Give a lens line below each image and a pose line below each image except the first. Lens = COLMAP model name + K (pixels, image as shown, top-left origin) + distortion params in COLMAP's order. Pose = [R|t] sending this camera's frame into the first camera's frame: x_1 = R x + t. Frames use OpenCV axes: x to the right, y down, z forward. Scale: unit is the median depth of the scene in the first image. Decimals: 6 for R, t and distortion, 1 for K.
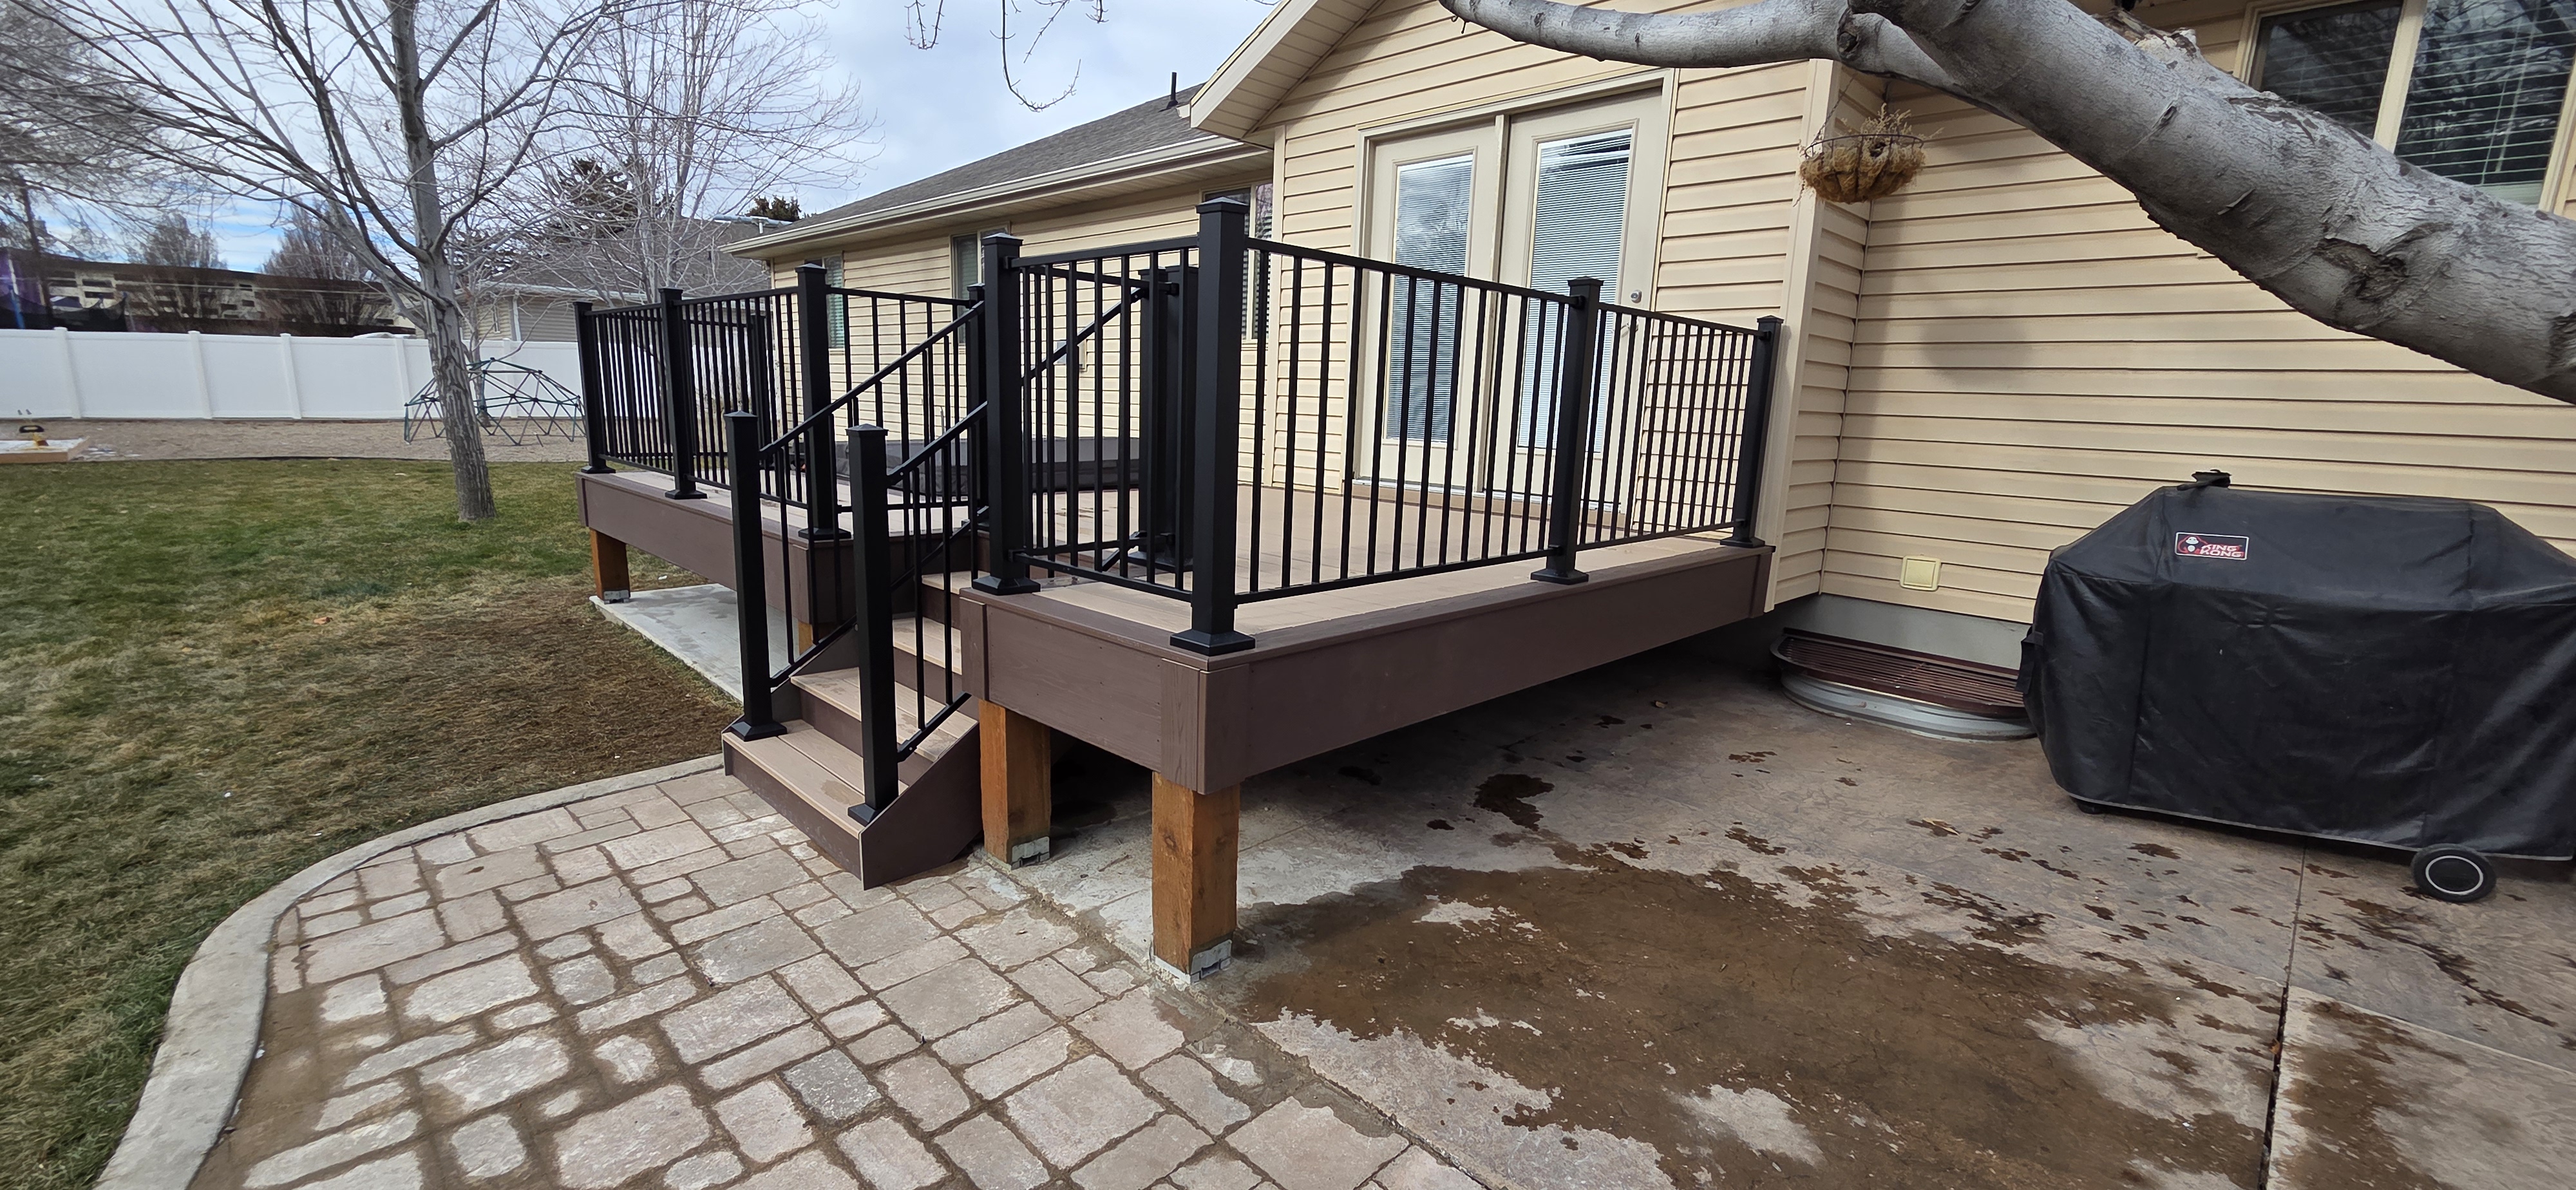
lens RADIAL K [[1050.5, 0, 1284.9], [0, 1050.5, 604.9], [0, 0, 1]] dist [0.002502, 0.000126]
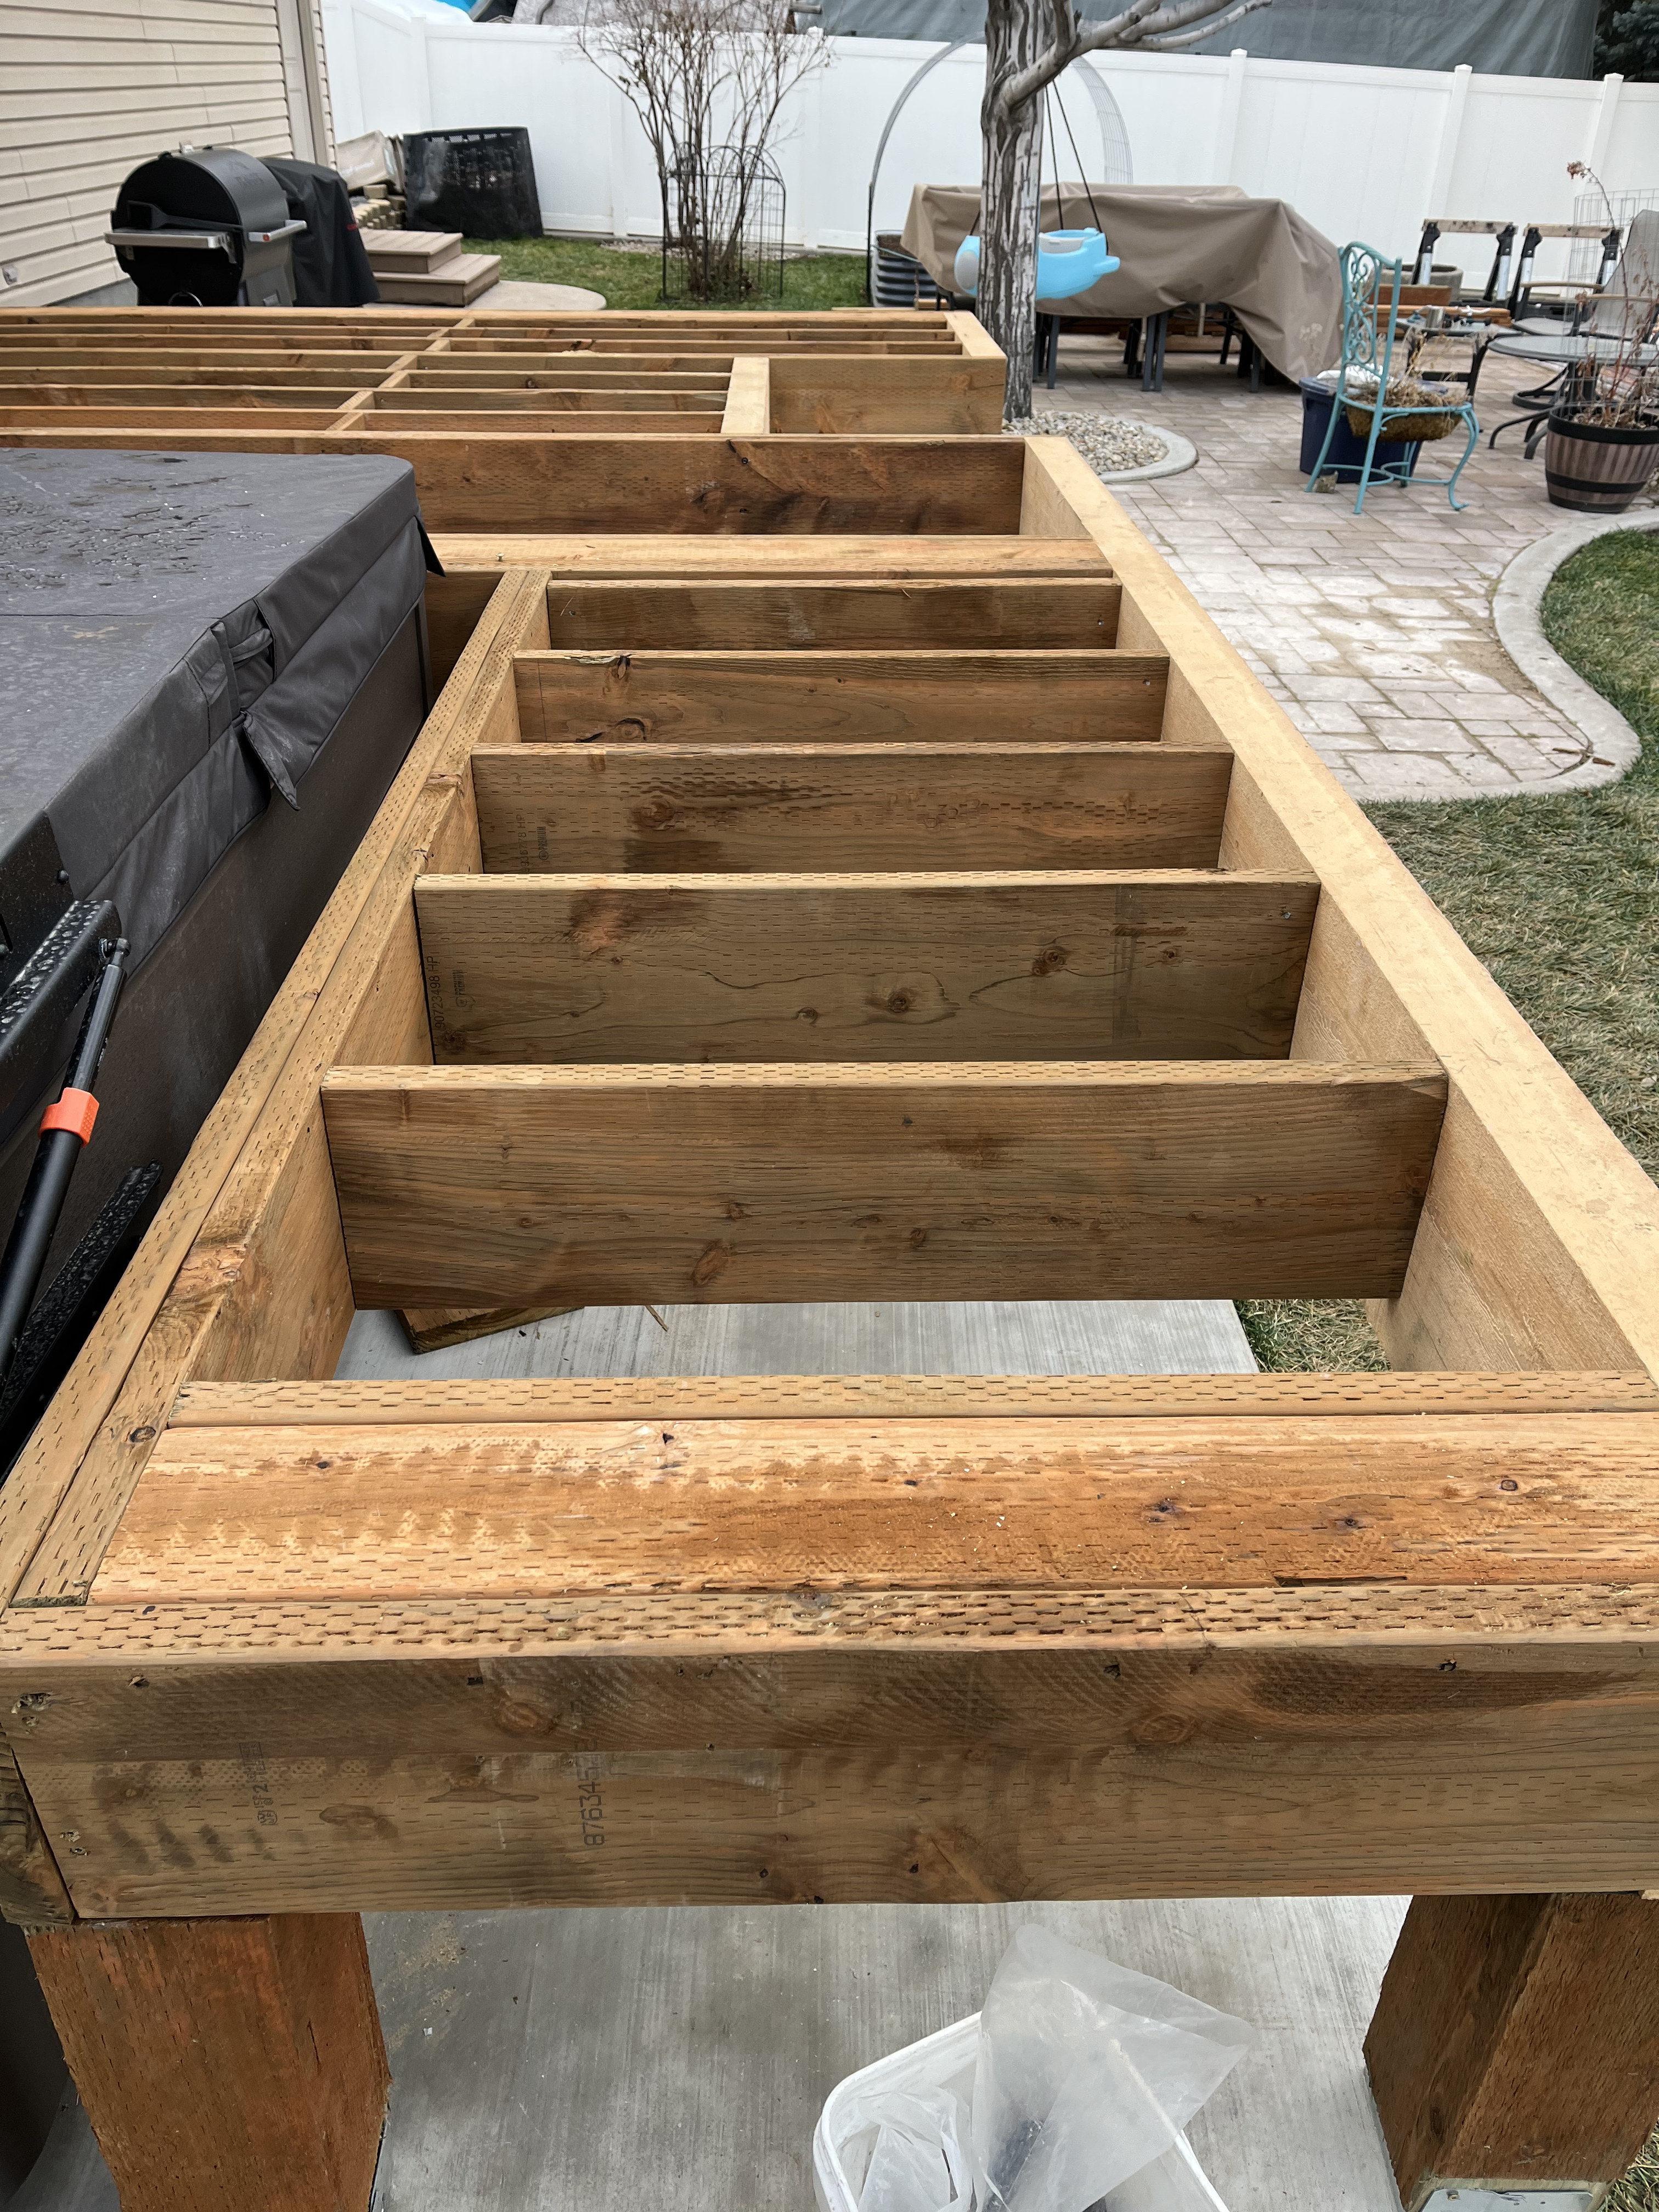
lens RADIAL K [[1686.6, 0, 829.5], [0, 1686.6, 1106.0], [0, 0, 1]] dist [0.008277, 0.004557]
pose [[-0.723285, -0.392648, 0.568056, -1.349163], [0.106556, 0.749301, 0.653601, -0.530631], [-0.682279, 0.533269, -0.500119, 2.270811]]
